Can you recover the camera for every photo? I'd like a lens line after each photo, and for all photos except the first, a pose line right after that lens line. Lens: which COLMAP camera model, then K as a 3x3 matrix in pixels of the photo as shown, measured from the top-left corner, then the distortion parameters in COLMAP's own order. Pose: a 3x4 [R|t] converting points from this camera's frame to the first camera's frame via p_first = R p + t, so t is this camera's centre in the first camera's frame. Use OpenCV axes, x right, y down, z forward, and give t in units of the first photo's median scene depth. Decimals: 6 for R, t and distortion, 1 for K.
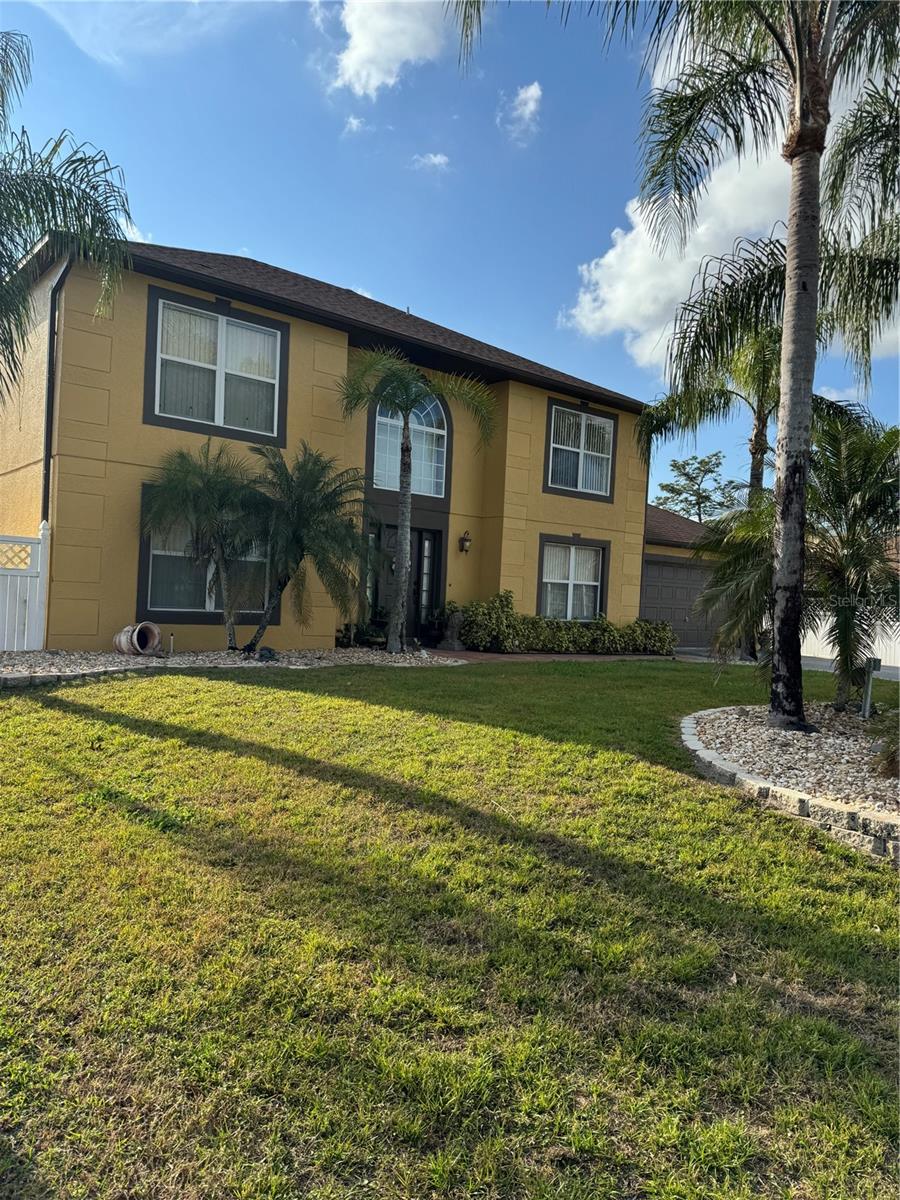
lens RADIAL K [[849.6, 0, 440.2], [0, 849.6, 598.6], [0, 0, 1]] dist [0.045189, -0.060103]
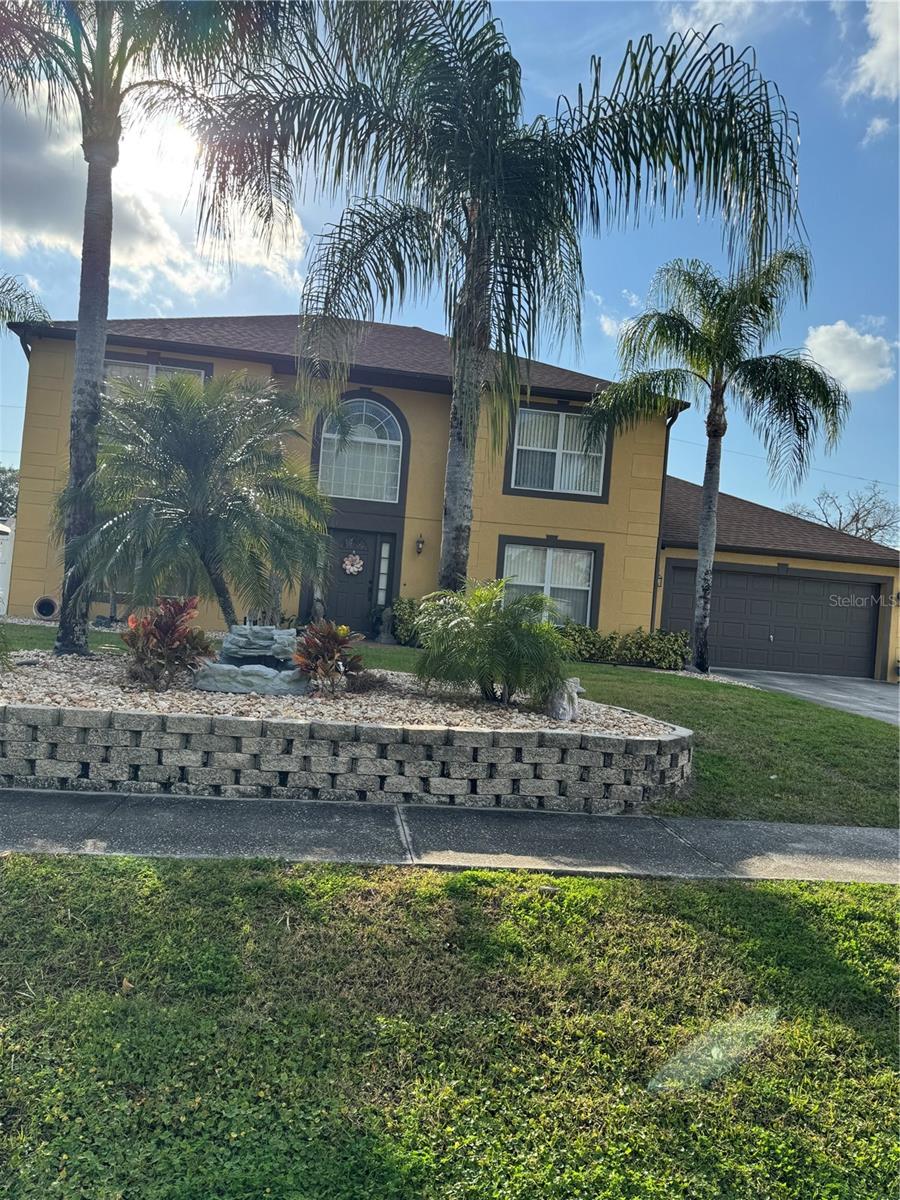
lens RADIAL K [[861.8, 0, 450.0], [0, 861.8, 600.0], [0, 0, 1]] dist [0.034041, -0.035053]
pose [[0.852161, 0.012504, -0.523131, 0.599412], [-0.036980, 0.998654, -0.036369, 0.039235], [0.521972, 0.050337, 0.851476, 0.105708]]
